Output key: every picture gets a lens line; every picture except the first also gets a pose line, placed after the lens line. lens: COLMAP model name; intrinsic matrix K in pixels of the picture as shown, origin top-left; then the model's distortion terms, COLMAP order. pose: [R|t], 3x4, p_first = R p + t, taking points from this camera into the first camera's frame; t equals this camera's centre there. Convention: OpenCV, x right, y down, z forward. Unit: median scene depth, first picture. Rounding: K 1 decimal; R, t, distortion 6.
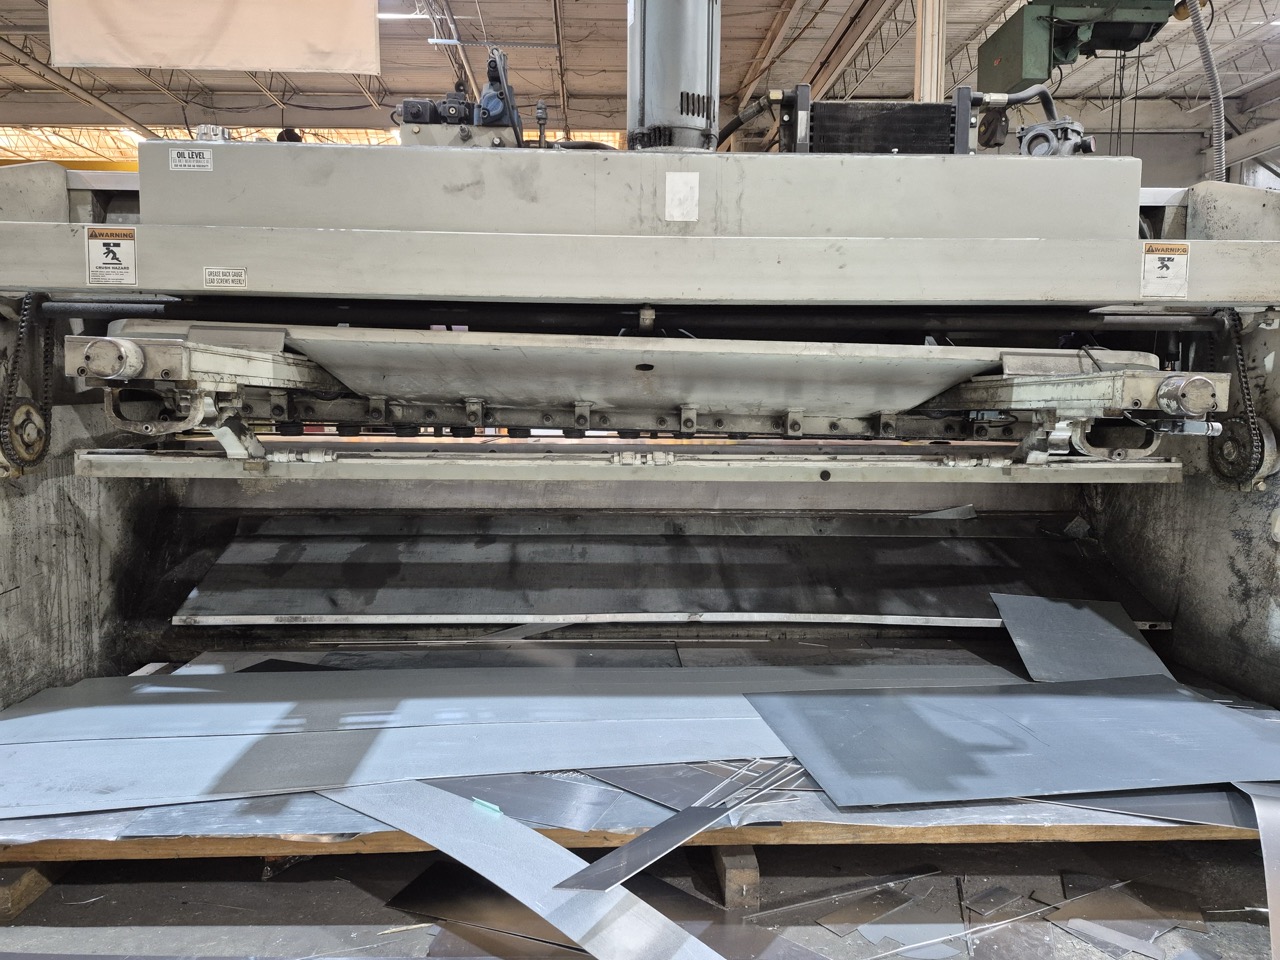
lens RADIAL K [[878.4, 0, 638.2], [0, 878.4, 473.0], [0, 0, 1]] dist [0.119908, -0.153498]
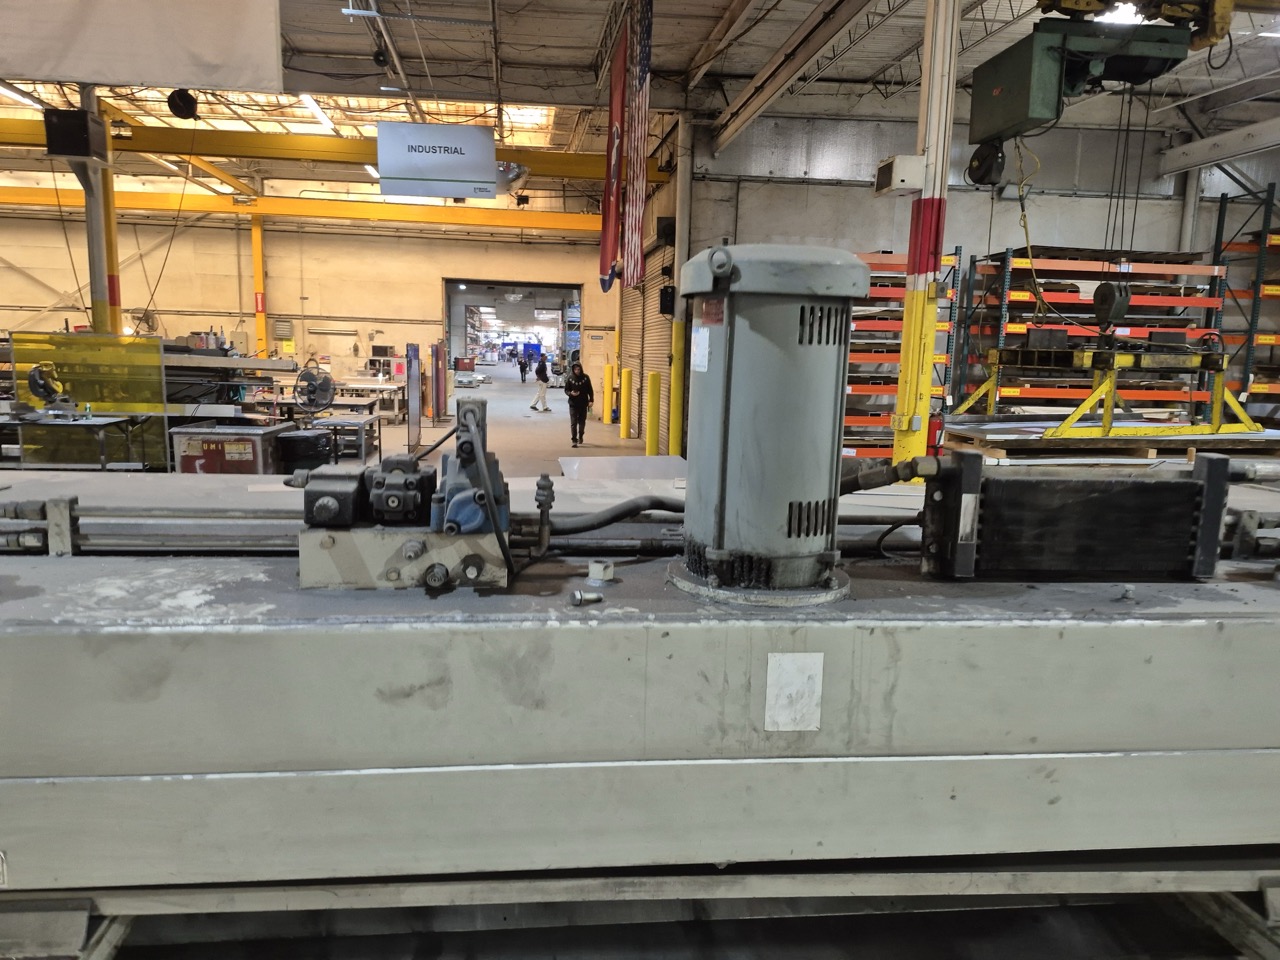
lens RADIAL K [[874.7, 0, 629.5], [0, 874.7, 484.4], [0, 0, 1]] dist [0.129003, -0.168974]
pose [[0.996957, 0.009566, 0.077365, -0.099559], [-0.015365, 0.997087, 0.074713, -0.466886], [-0.076424, -0.075674, 0.994200, 0.421672]]
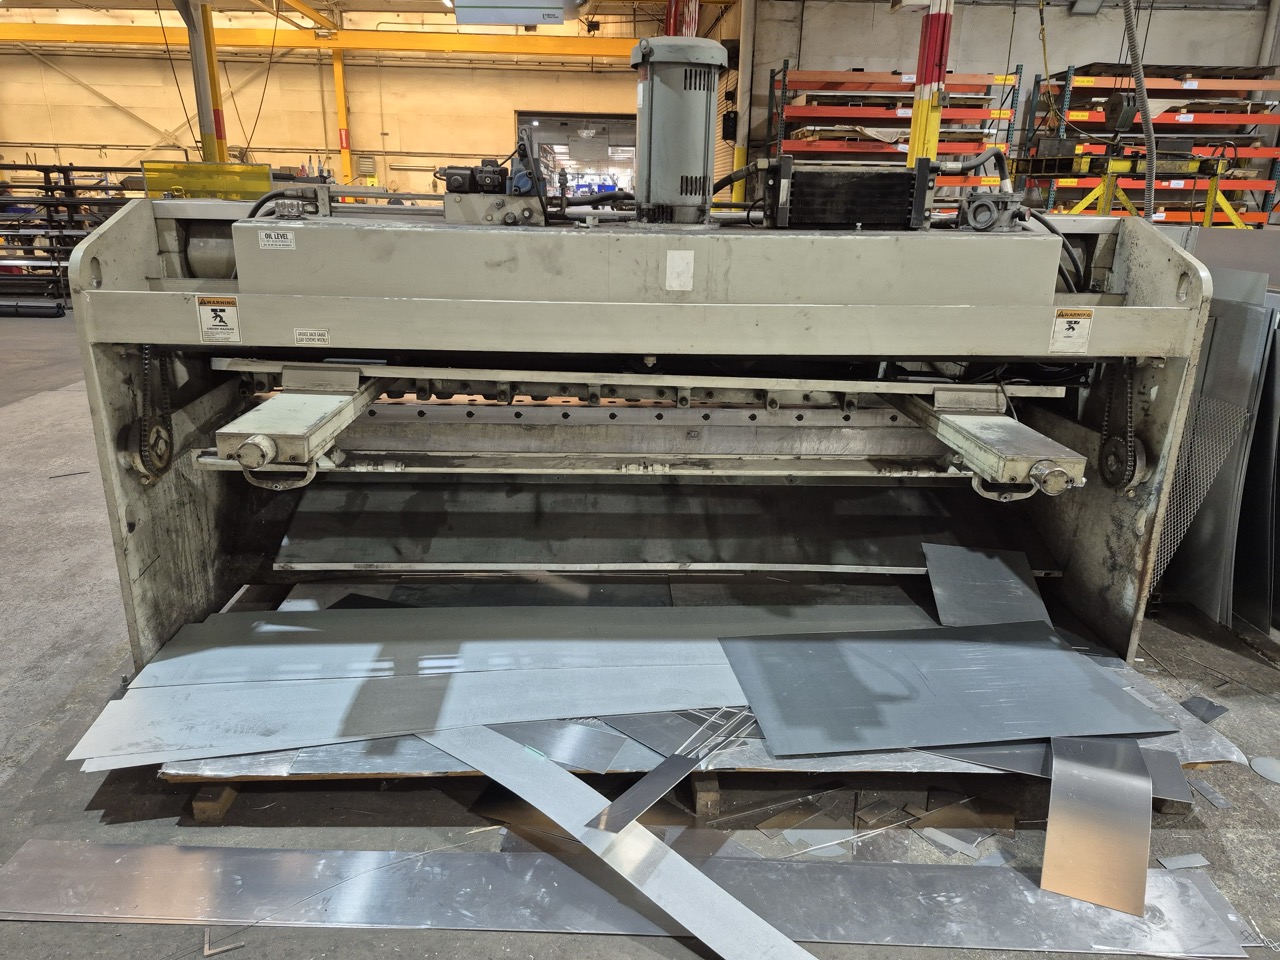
lens RADIAL K [[878.4, 0, 638.2], [0, 878.4, 473.0], [0, 0, 1]] dist [0.119908, -0.153498]
pose [[0.999924, 0.012259, 0.001430, -0.005931], [-0.012264, 0.973972, 0.226336, -0.300304], [0.001381, -0.226337, 0.974048, -0.235457]]
